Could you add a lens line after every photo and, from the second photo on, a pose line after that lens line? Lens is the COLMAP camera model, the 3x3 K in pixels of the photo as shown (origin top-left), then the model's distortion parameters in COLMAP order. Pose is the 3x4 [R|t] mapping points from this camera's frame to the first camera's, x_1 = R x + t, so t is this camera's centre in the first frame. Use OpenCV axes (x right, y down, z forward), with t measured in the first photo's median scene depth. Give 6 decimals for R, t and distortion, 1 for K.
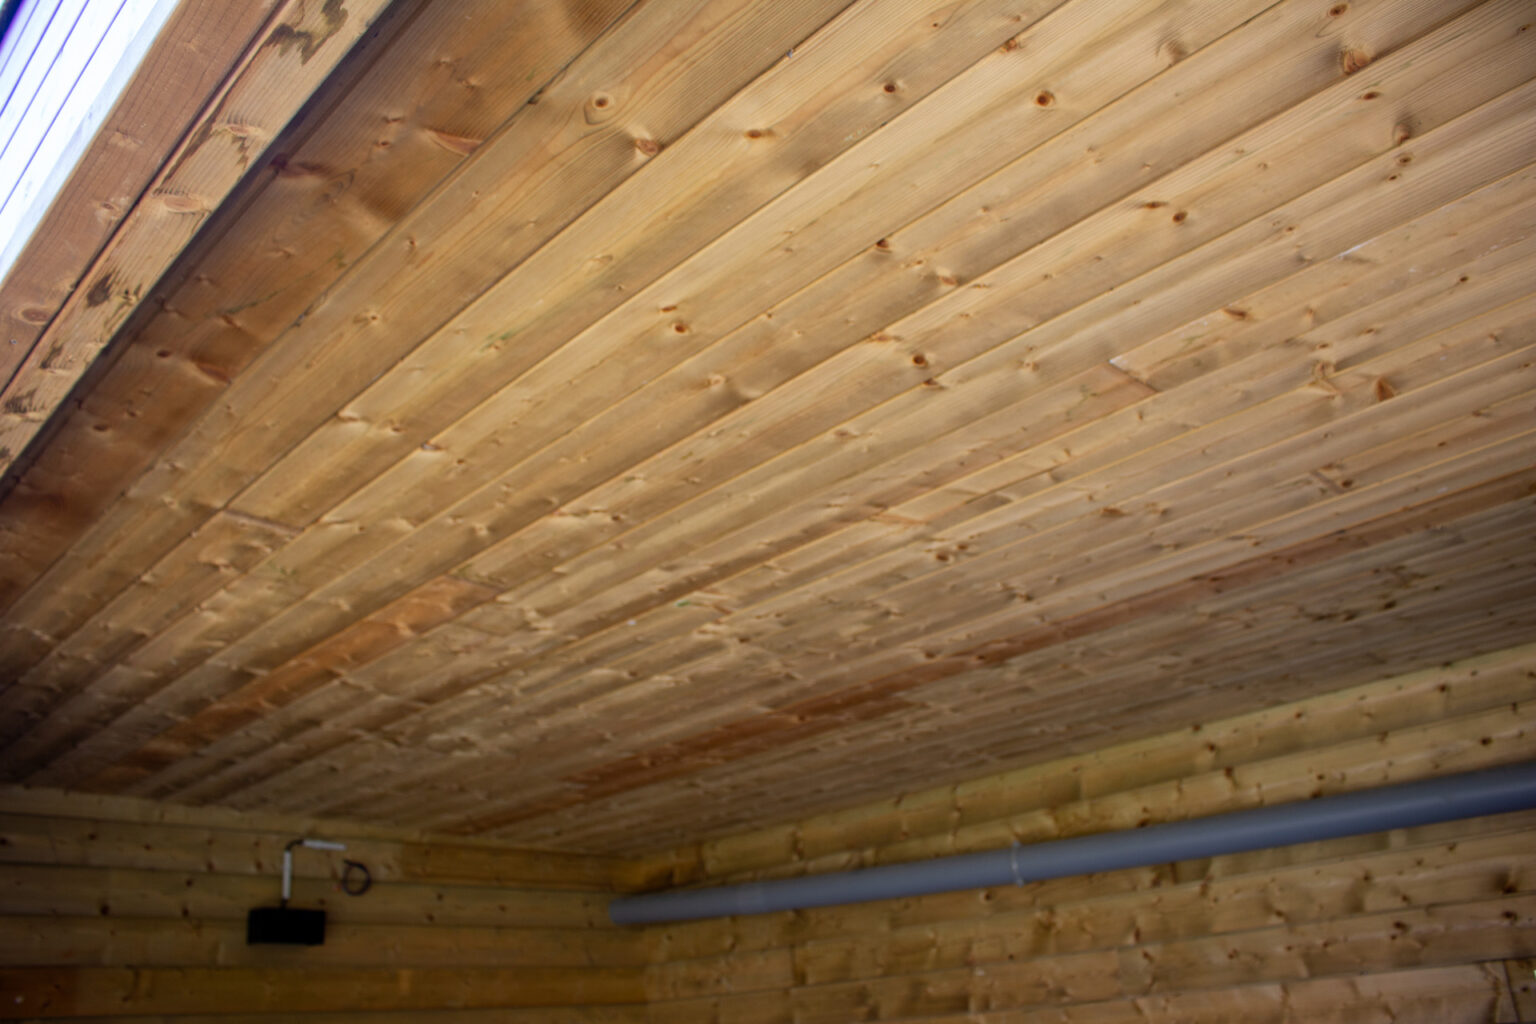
lens RADIAL K [[1301.6, 0, 771.9], [0, 1301.6, 522.3], [0, 0, 1]] dist [-0.070145, 0.005812]
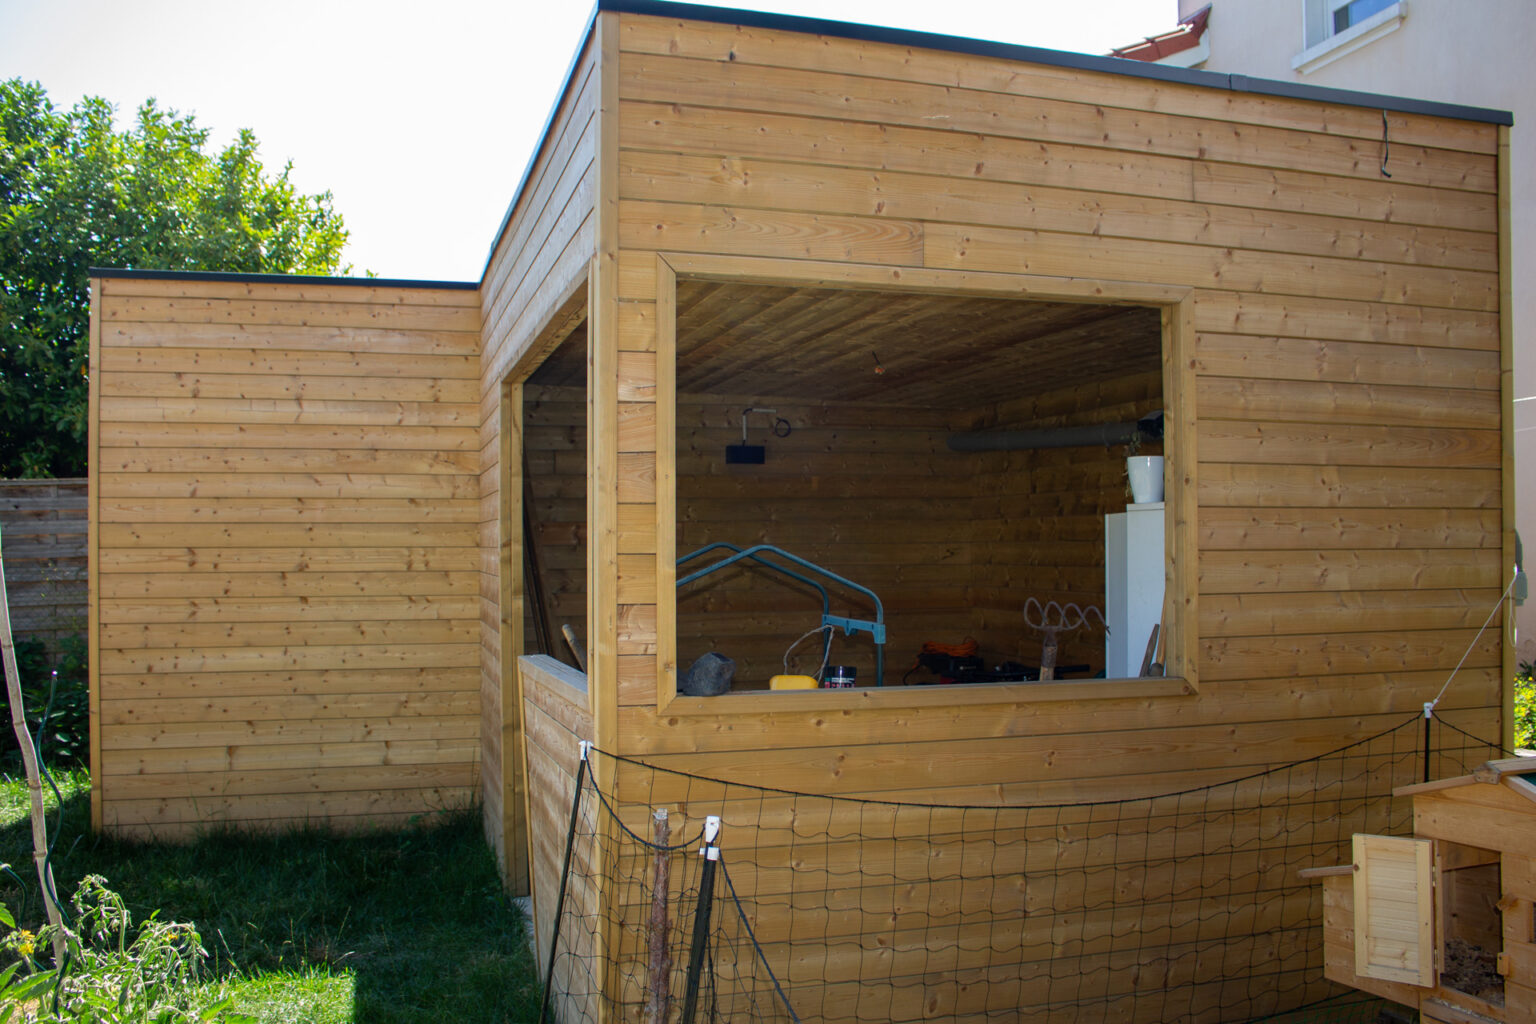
lens RADIAL K [[1301.6, 0, 766.8], [0, 1301.6, 511.8], [0, 0, 1]] dist [-0.070145, 0.005812]
pose [[0.886766, 0.049870, -0.459520, 0.507022], [0.128190, 0.928630, 0.348157, -0.255462], [0.444087, -0.367640, 0.817085, -0.552271]]
